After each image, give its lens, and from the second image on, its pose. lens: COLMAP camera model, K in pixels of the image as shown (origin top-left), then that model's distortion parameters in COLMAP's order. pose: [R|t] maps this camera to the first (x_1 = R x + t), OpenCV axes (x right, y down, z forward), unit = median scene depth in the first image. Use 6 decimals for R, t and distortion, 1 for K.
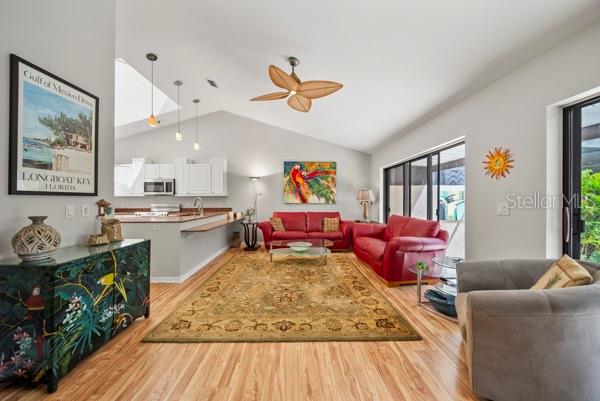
lens RADIAL K [[215.3, 0, 296.3], [0, 215.3, 199.1], [0, 0, 1]] dist [-0.001902, -0.000990]
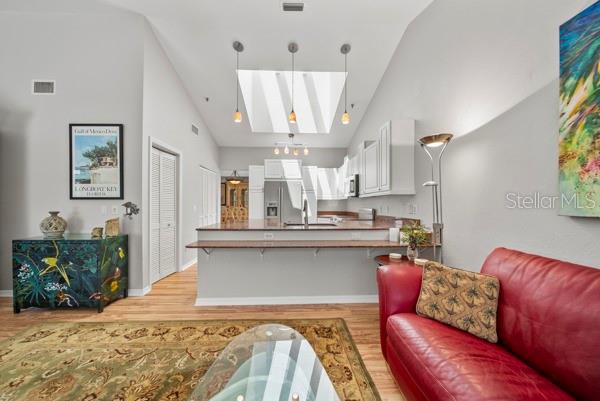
lens RADIAL K [[215.3, 0, 298.3], [0, 215.3, 203.2], [0, 0, 1]] dist [-0.001902, -0.000990]
pose [[0.031258, -0.001605, -0.999510, 0.329334], [0.003104, 0.999994, -0.001509, 0.011346], [0.999507, -0.003055, 0.031263, 1.609783]]
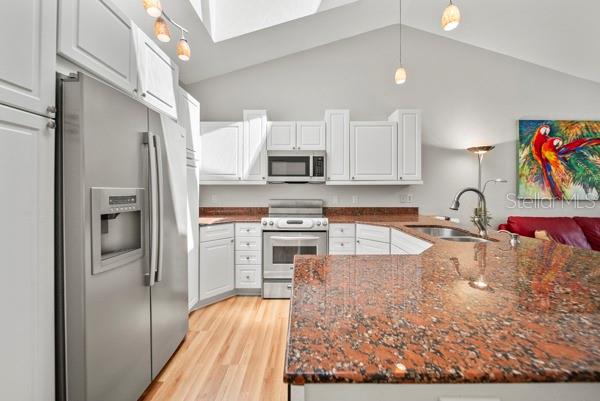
lens RADIAL K [[215.3, 0, 301.5], [0, 215.3, 189.9], [0, 0, 1]] dist [-0.001902, -0.000990]
pose [[0.999665, 0.004112, -0.025552, -1.267975], [-0.004172, 0.999989, -0.002304, -0.001511], [0.025542, 0.002410, 0.999671, 1.025308]]
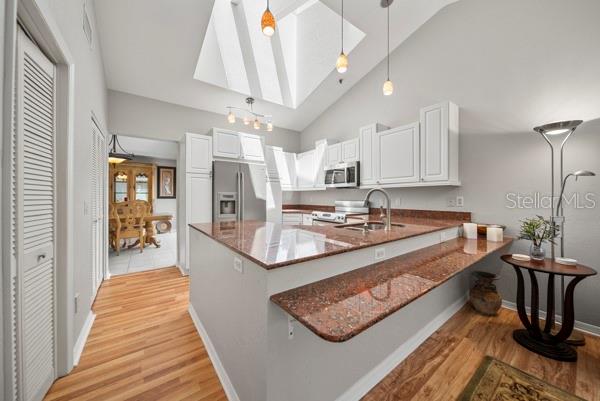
lens RADIAL K [[215.3, 0, 299.5], [0, 215.3, 196.2], [0, 0, 1]] dist [-0.001902, -0.000990]
pose [[0.581138, 0.003102, -0.813799, -0.327051], [0.002071, 0.999984, 0.005291, 0.008907], [0.813802, -0.004760, 0.581122, 1.028916]]
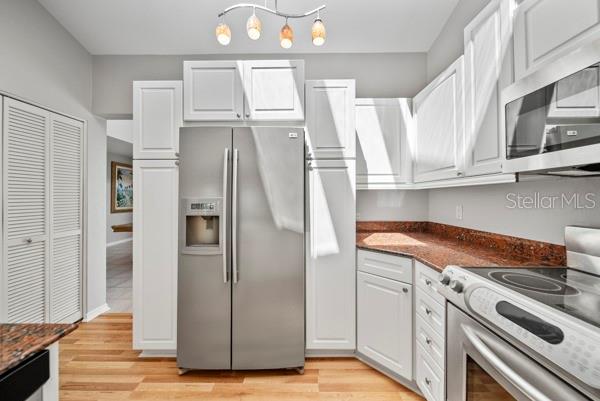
lens RADIAL K [[215.3, 0, 293.6], [0, 215.3, 195.2], [0, 0, 1]] dist [-0.001902, -0.000990]
pose [[-0.033782, -0.004823, -0.999418, -1.071261], [0.007448, 0.999959, -0.005077, -0.006350], [0.999401, -0.007616, -0.033745, 1.694083]]
